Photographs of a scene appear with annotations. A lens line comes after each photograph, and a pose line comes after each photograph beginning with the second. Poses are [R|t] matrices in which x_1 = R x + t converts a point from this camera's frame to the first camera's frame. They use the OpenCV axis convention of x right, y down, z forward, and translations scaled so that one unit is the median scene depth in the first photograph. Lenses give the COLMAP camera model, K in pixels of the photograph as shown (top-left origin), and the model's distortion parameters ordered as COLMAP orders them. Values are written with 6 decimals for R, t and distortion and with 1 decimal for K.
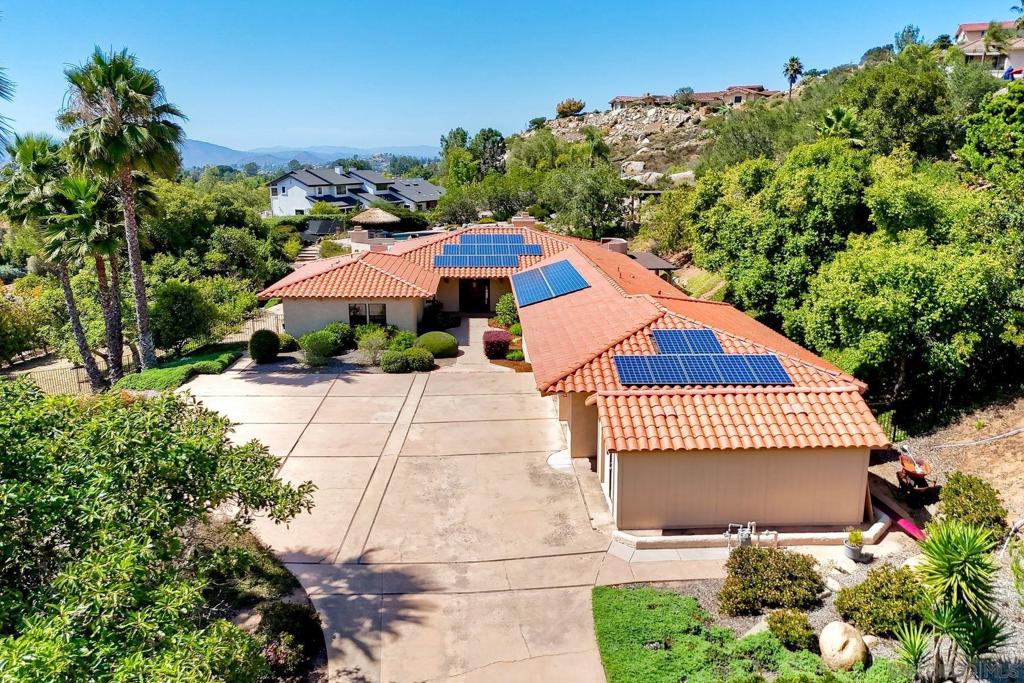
lens RADIAL K [[765.1, 0, 519.1], [0, 765.1, 334.8], [0, 0, 1]] dist [0.081408, -0.067933]
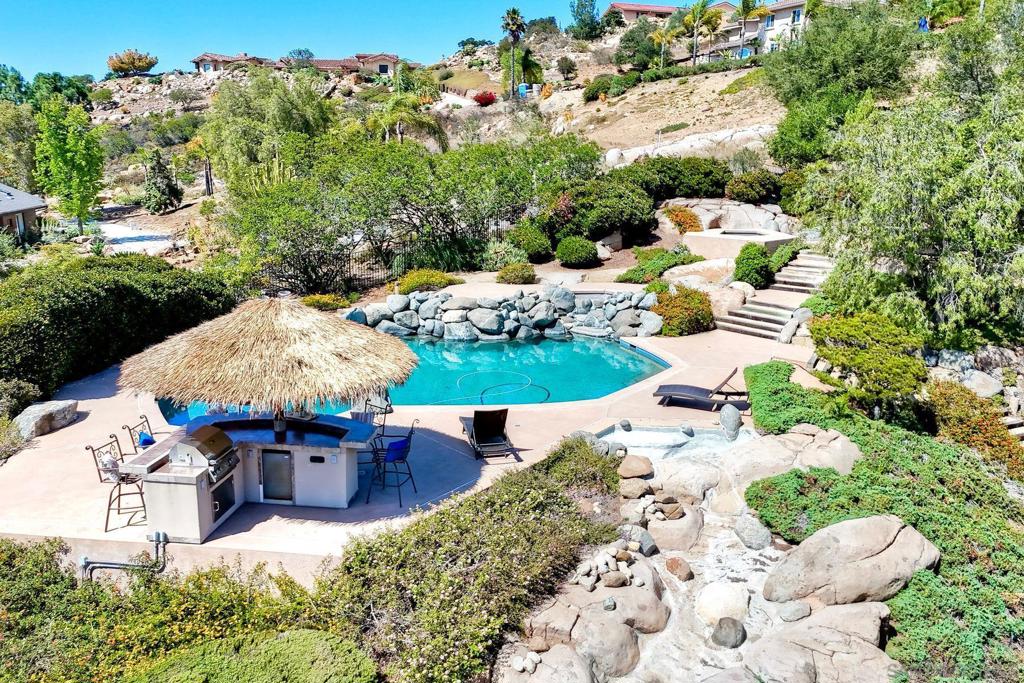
lens RADIAL K [[765.1, 0, 519.1], [0, 765.1, 334.8], [0, 0, 1]] dist [0.081408, -0.067933]
pose [[0.812985, -0.126900, 0.568288, -0.499051], [0.123331, 0.991348, 0.044934, -0.326564], [-0.569073, 0.033557, 0.821602, 1.694632]]
